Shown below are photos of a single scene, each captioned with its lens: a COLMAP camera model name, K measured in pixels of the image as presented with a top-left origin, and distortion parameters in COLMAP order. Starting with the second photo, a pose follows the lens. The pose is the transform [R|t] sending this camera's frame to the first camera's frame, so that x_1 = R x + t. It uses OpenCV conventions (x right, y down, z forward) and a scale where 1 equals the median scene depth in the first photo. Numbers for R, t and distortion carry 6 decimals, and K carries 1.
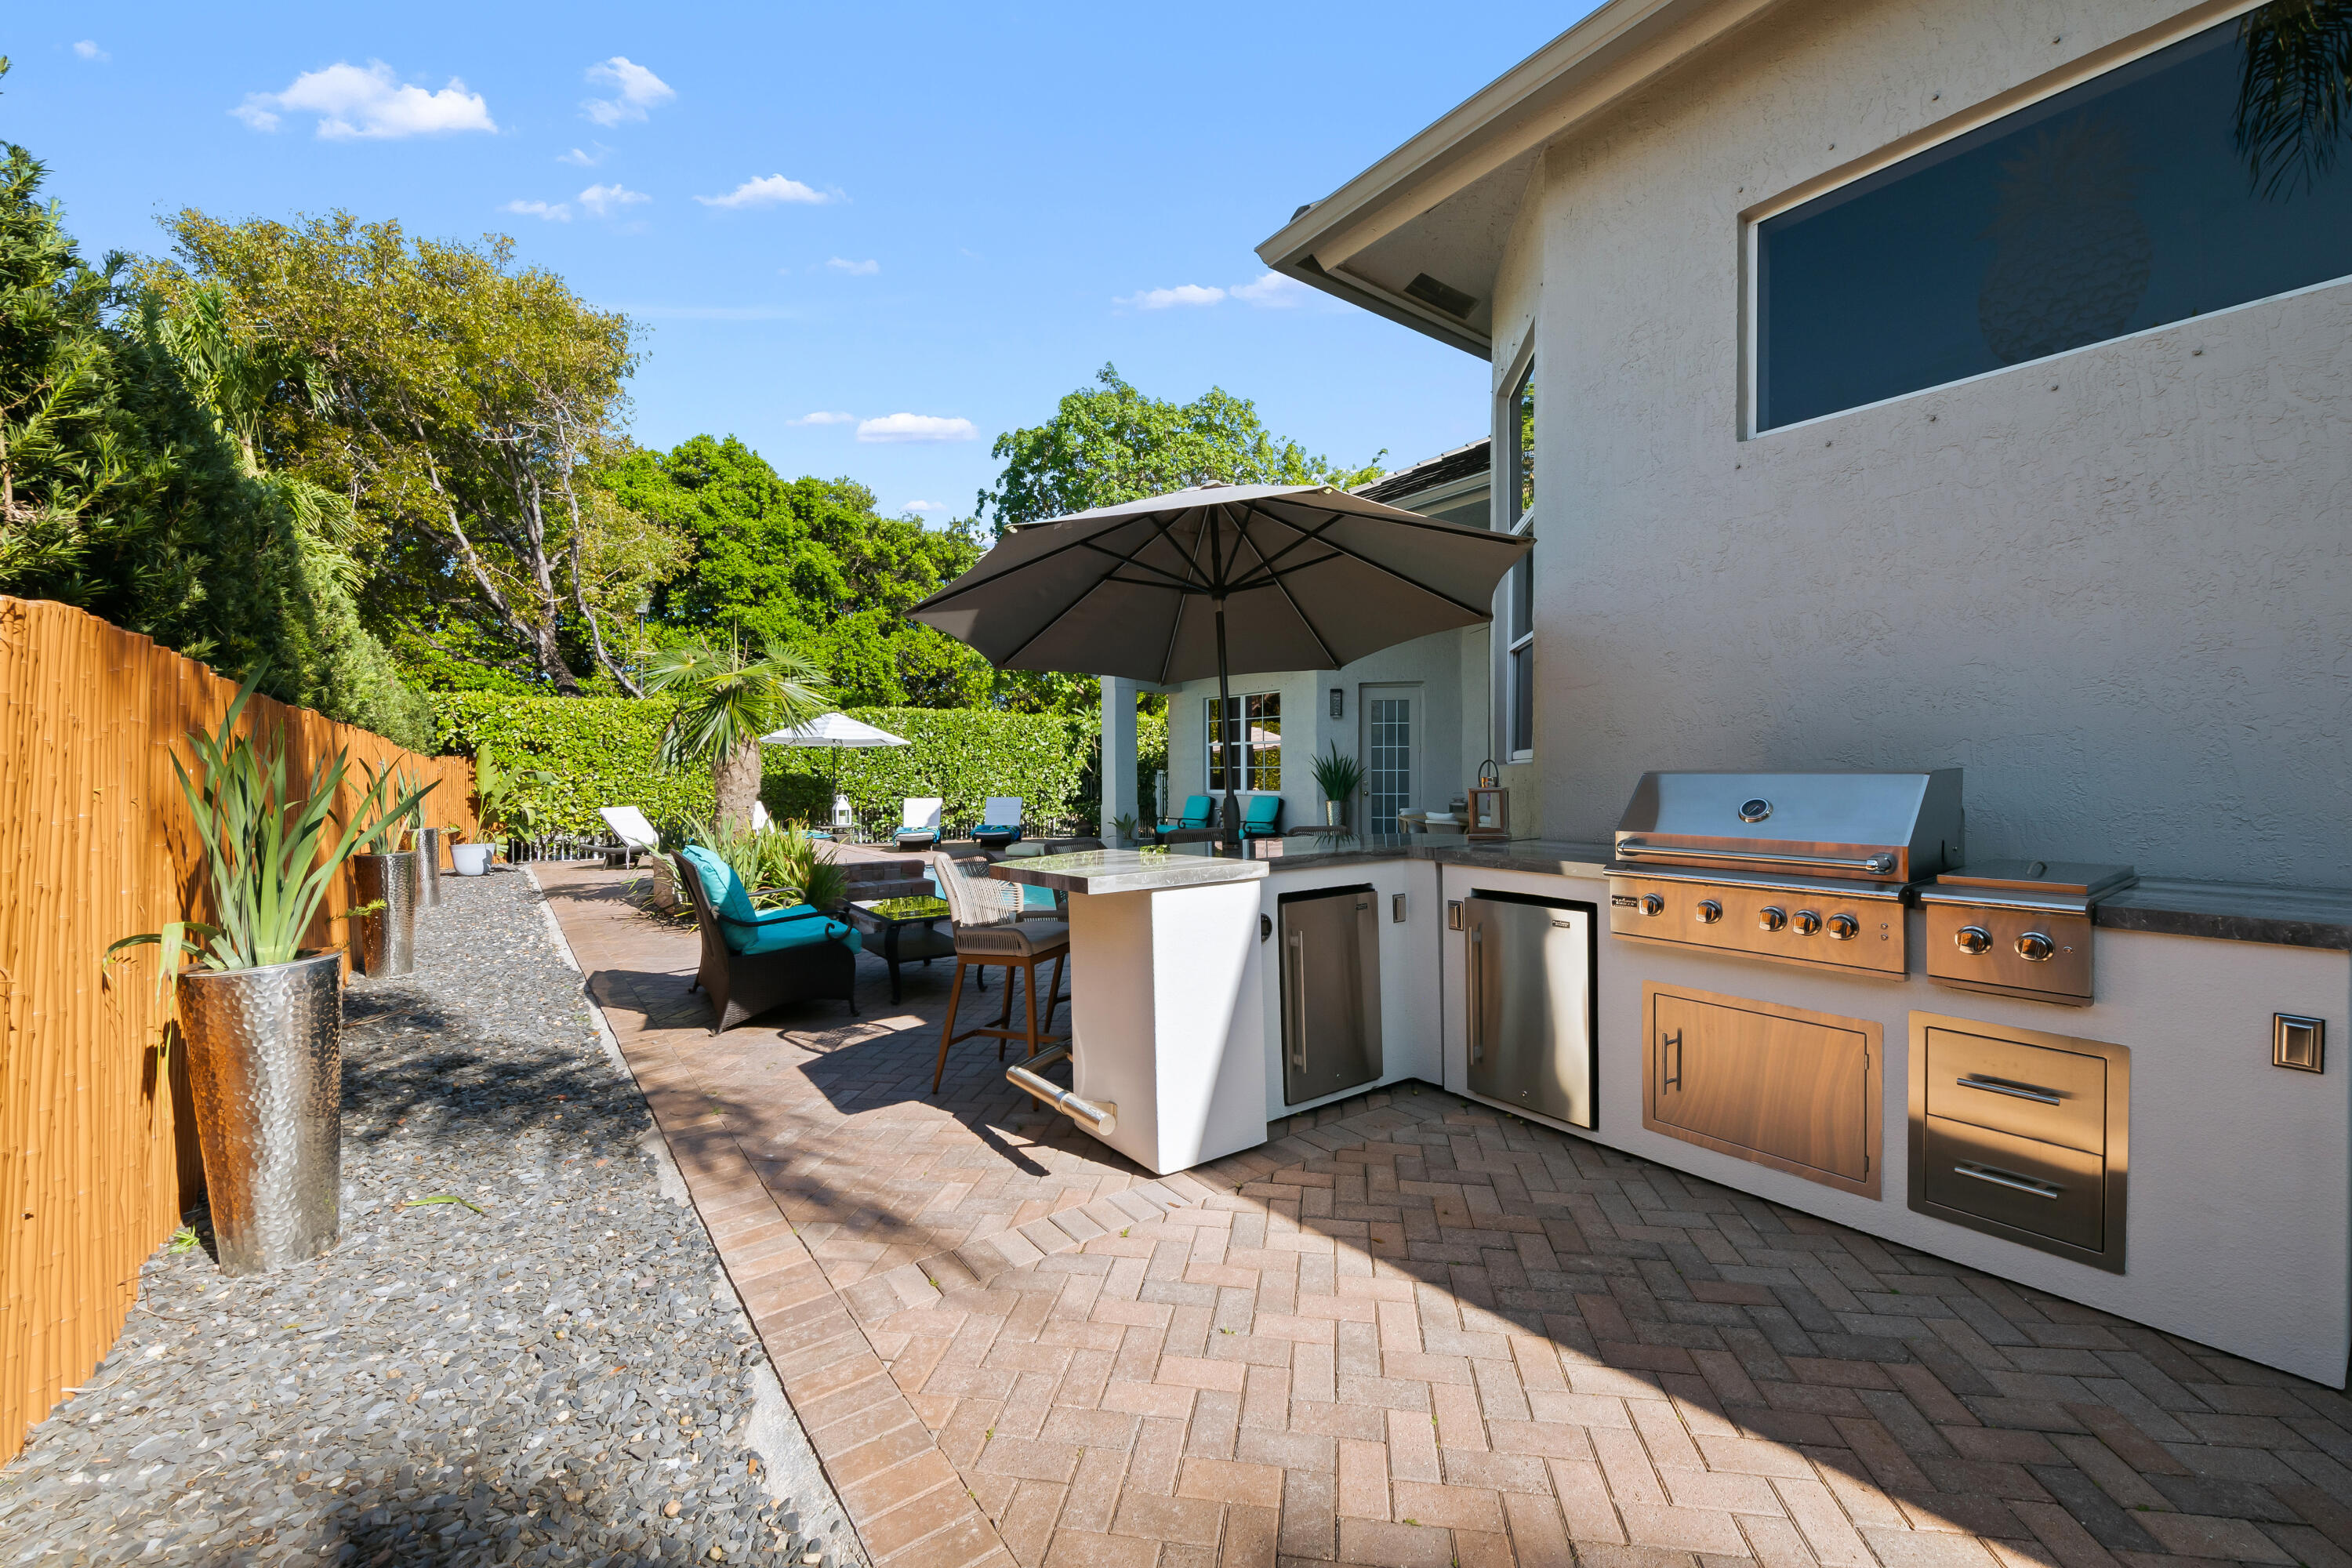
lens RADIAL K [[935.1, 0, 1208.4], [0, 935.1, 787.4], [0, 0, 1]] dist [-0.016580, -0.000242]
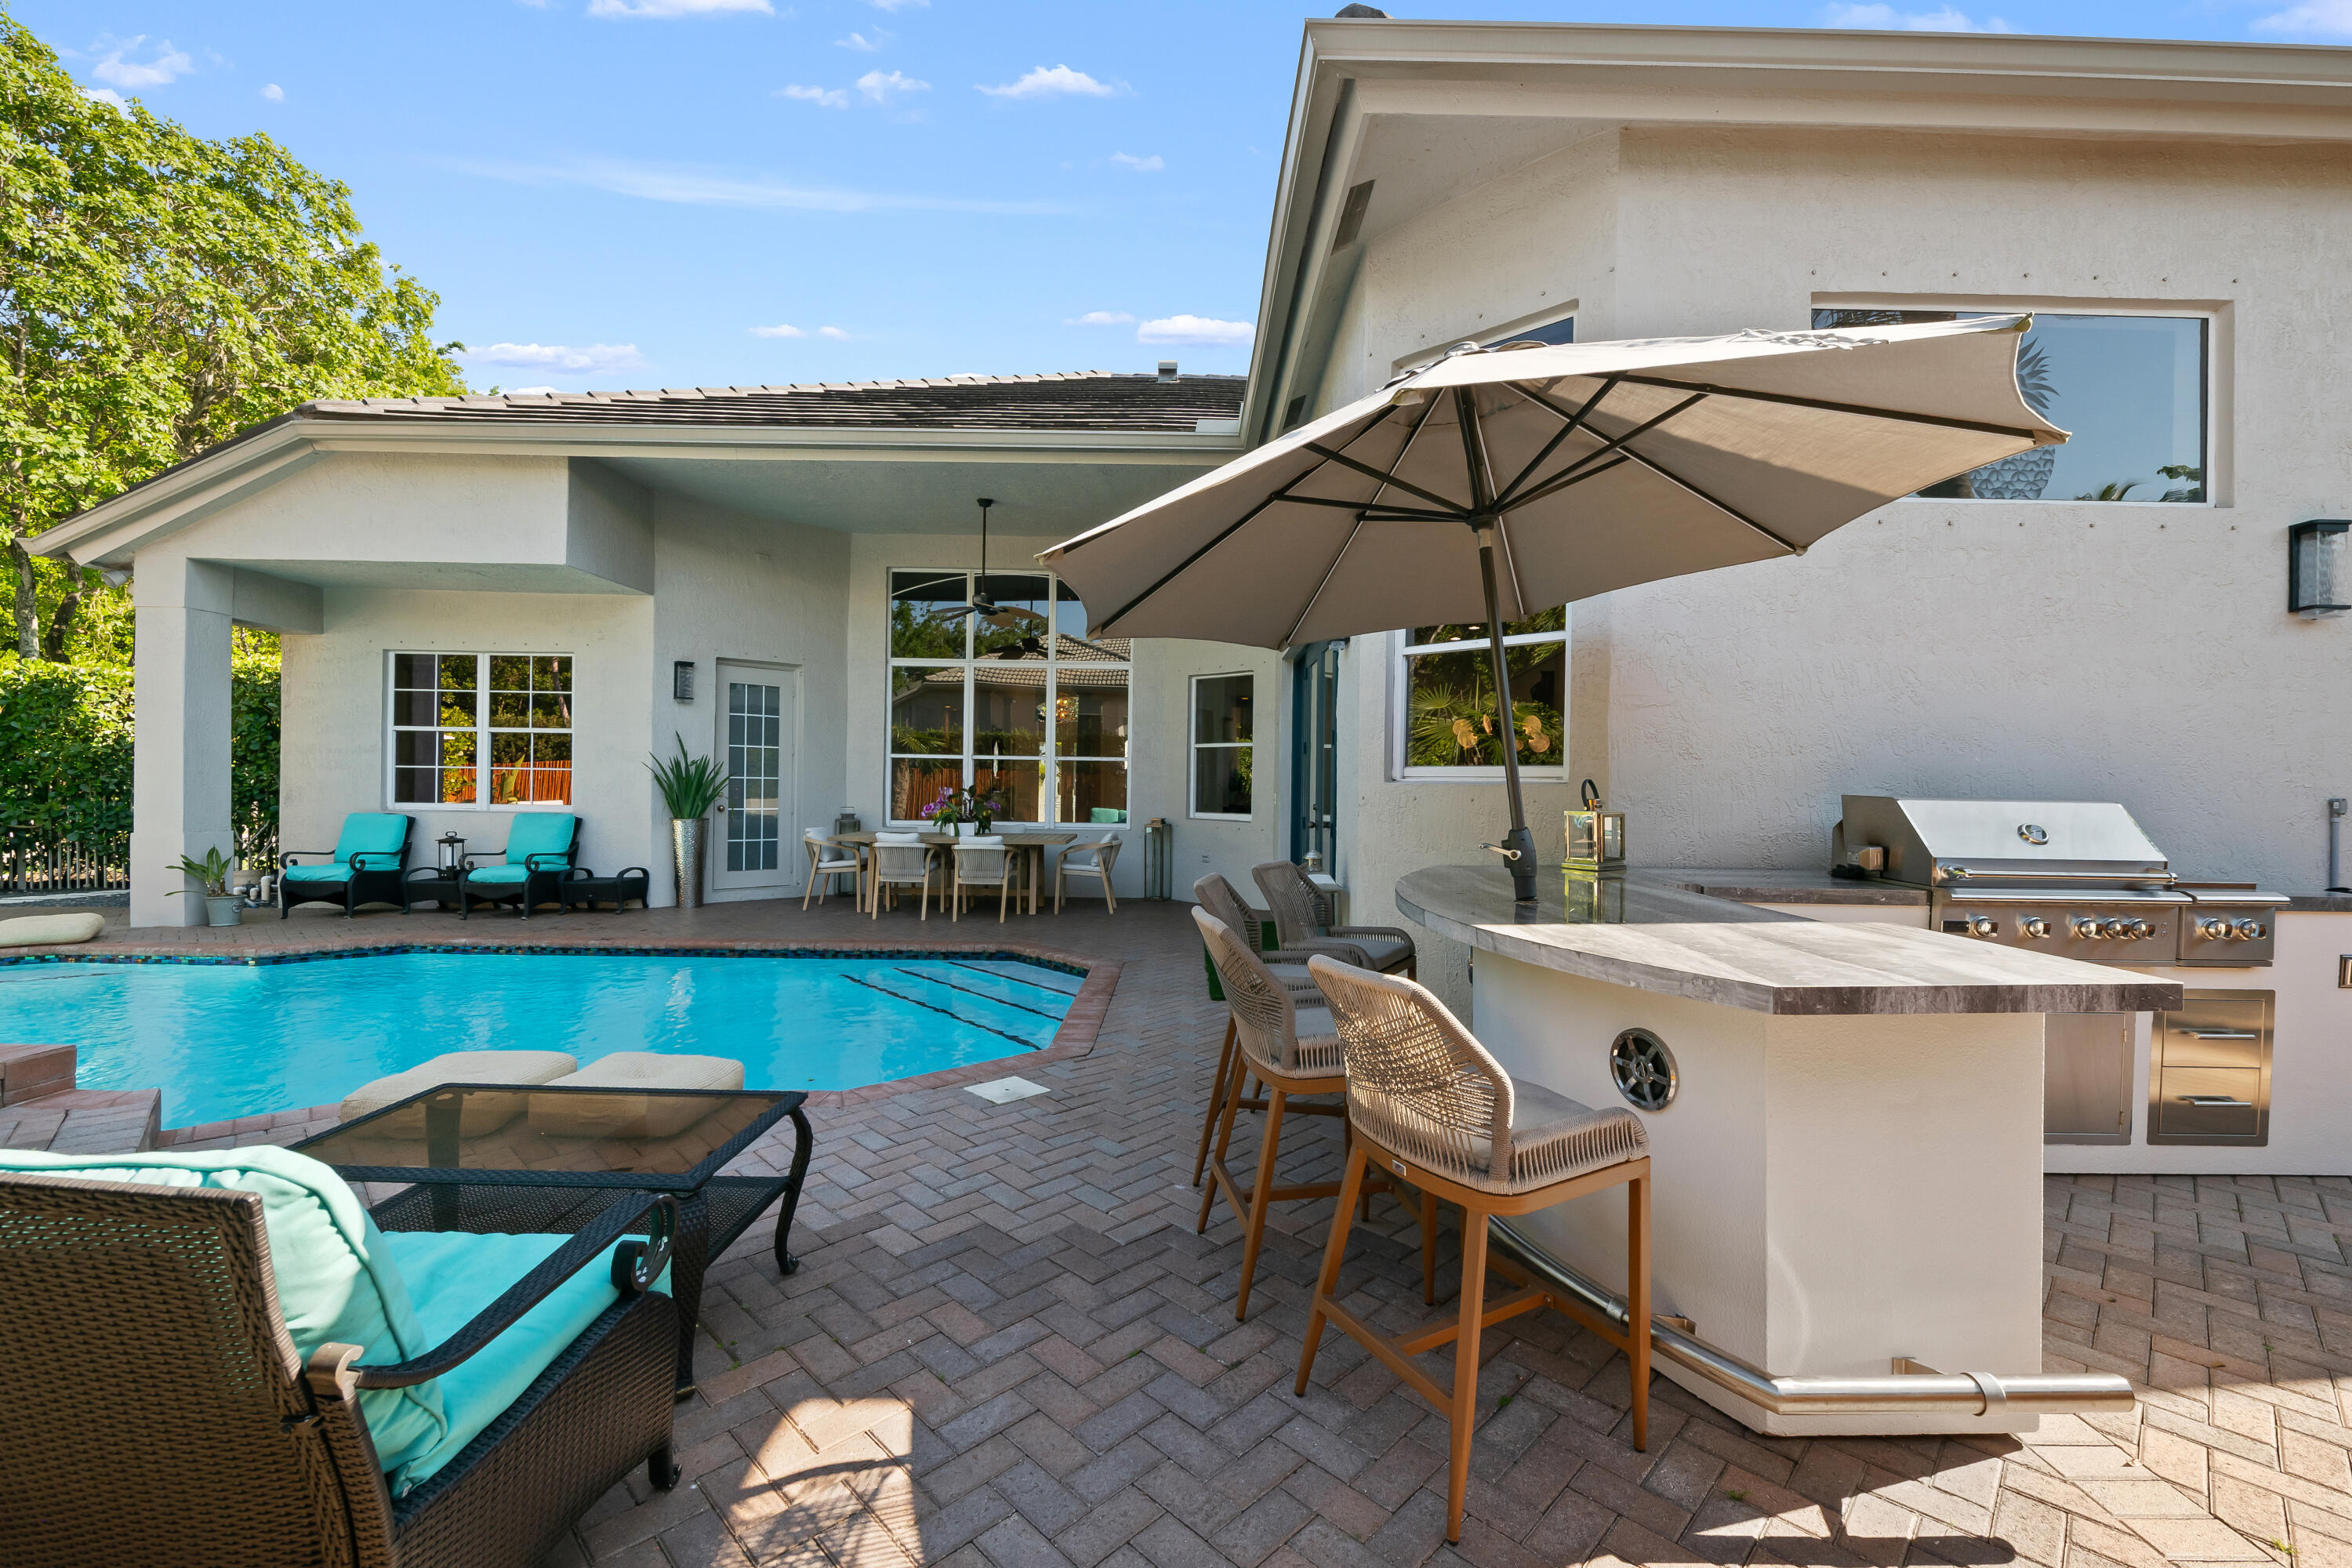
lens RADIAL K [[962.4, 0, 1201.9], [0, 962.4, 790.2], [0, 0, 1]] dist [-0.002643, -0.000681]
pose [[0.593243, 0.010223, 0.804959, -0.138329], [-0.004935, 0.999947, -0.009062, -0.001939], [-0.805008, 0.001404, 0.593262, 0.160546]]
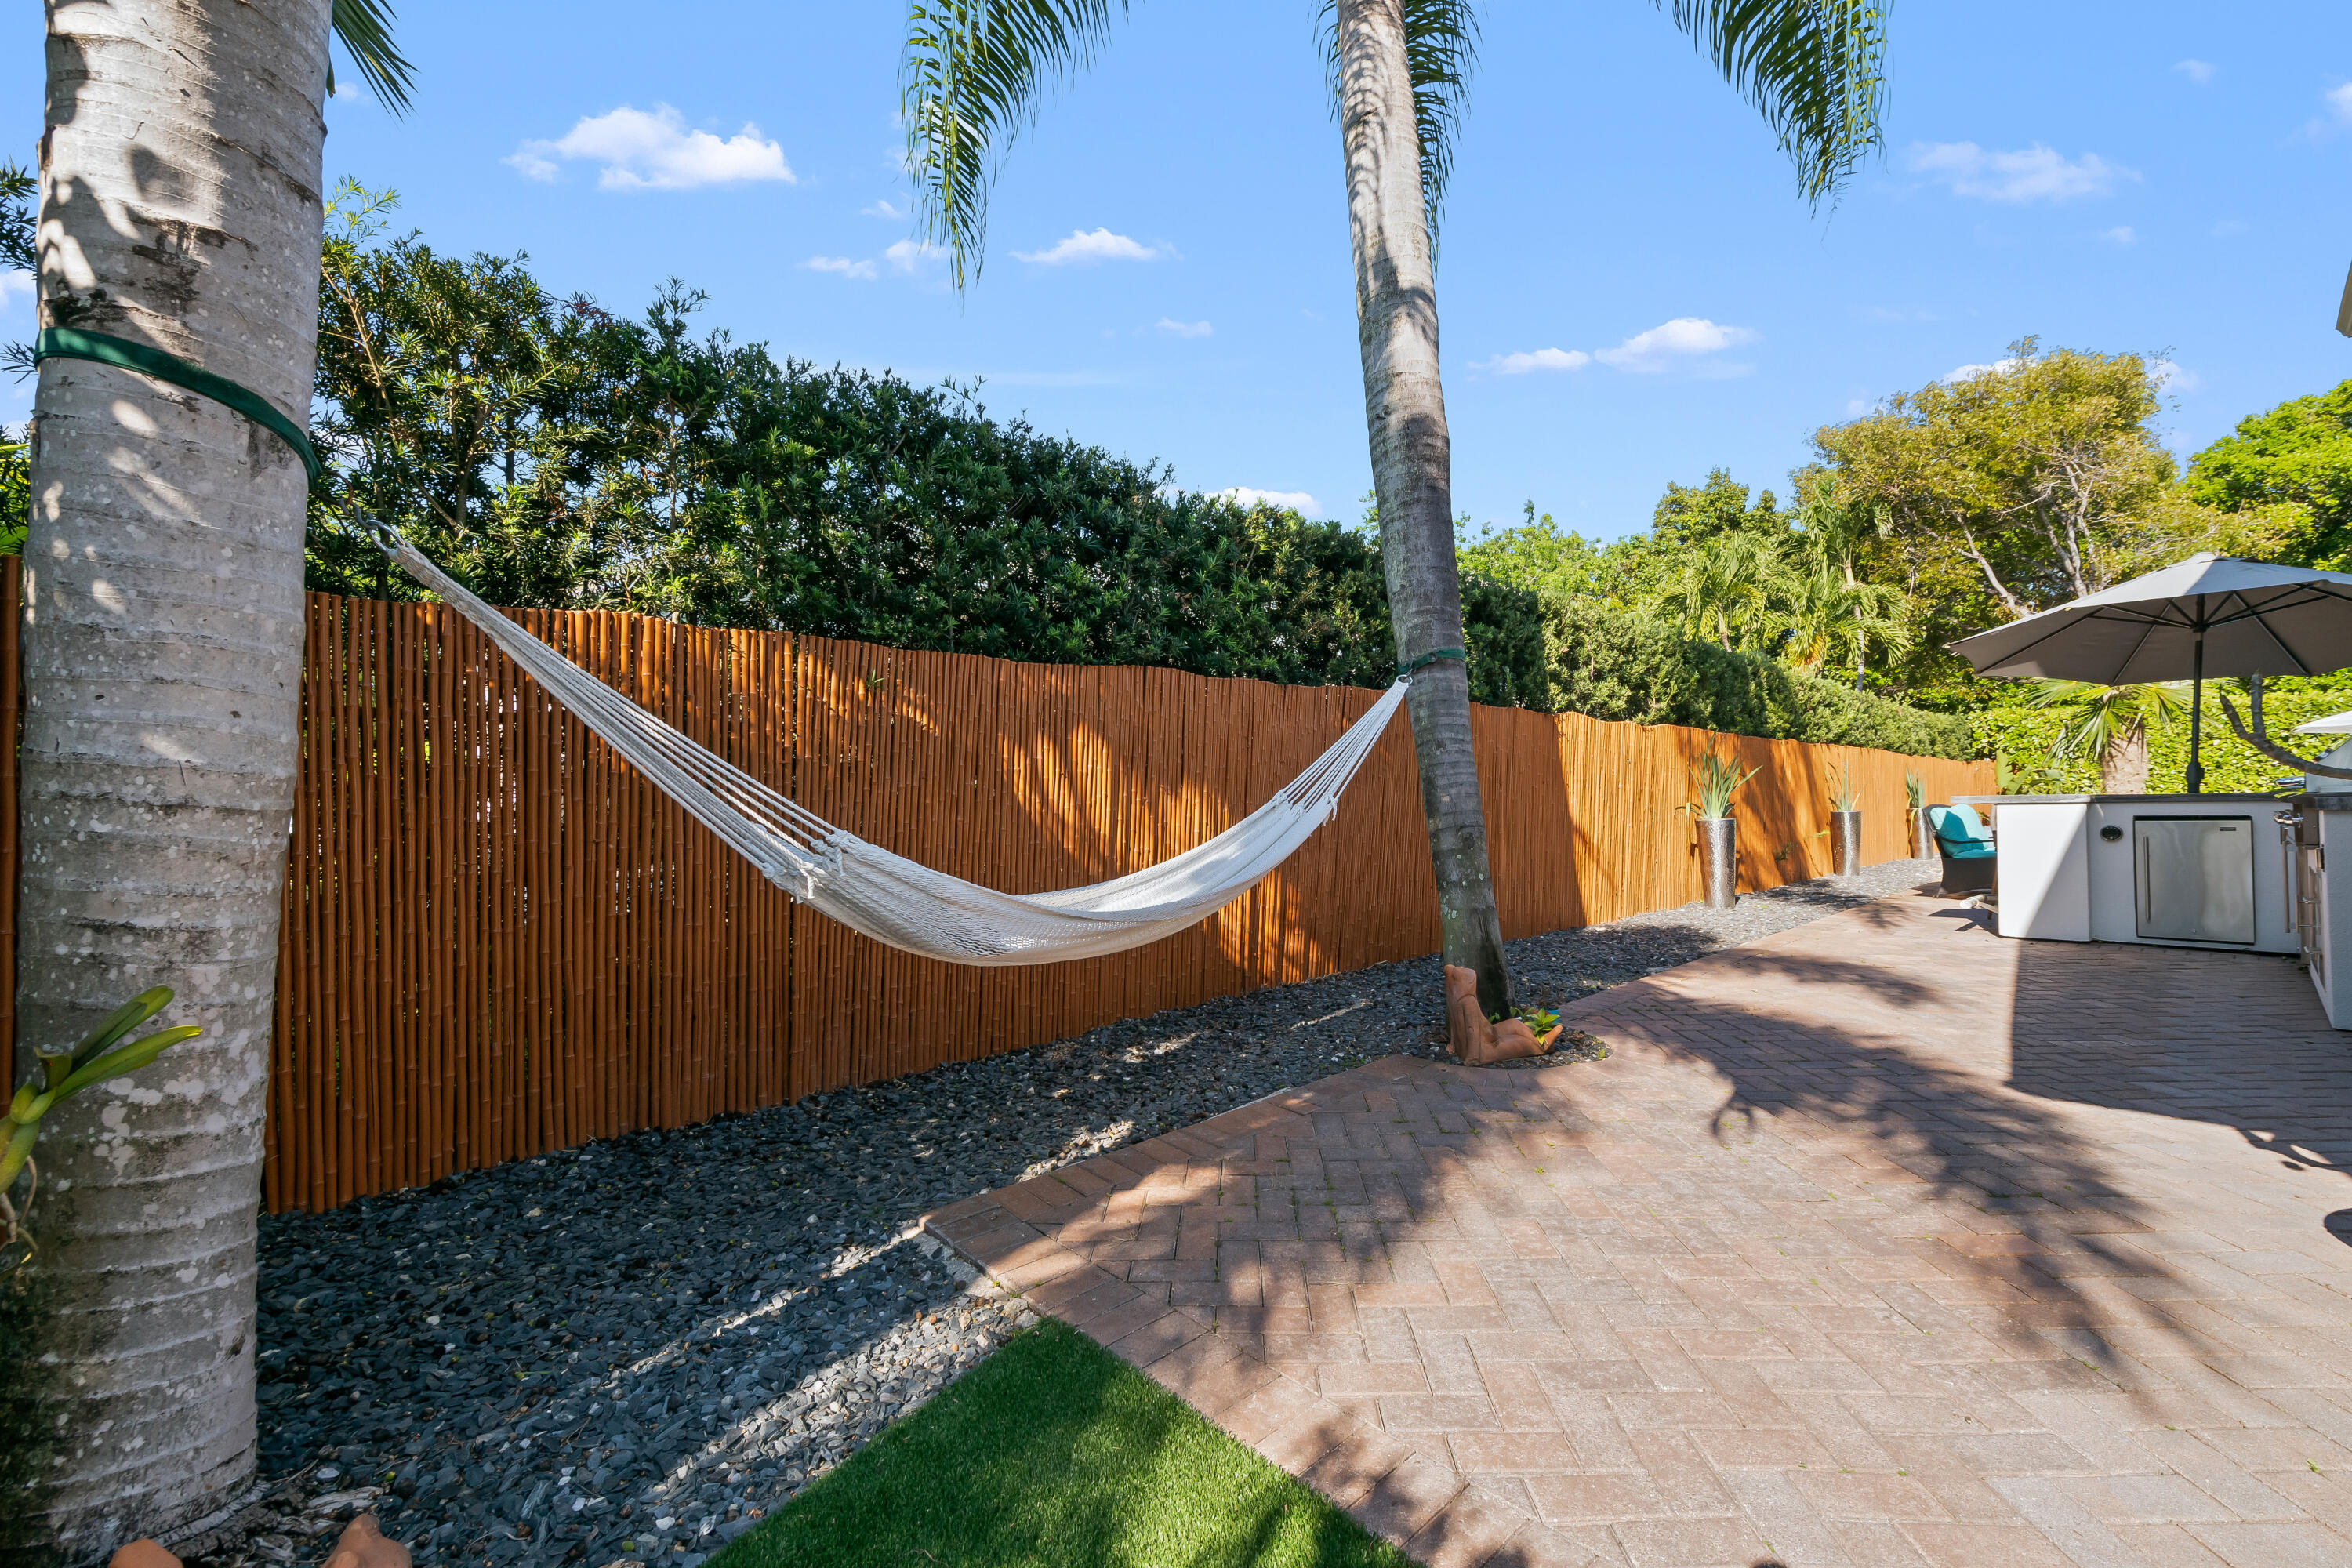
lens RADIAL K [[933.3, 0, 1188.0], [0, 933.3, 794.1], [0, 0, 1]] dist [0.001706, -0.003253]
pose [[0.071961, 0.004330, -0.997398, 0.292772], [-0.009988, 0.999944, 0.003620, 0.014610], [0.997357, 0.009701, 0.072000, -0.152276]]
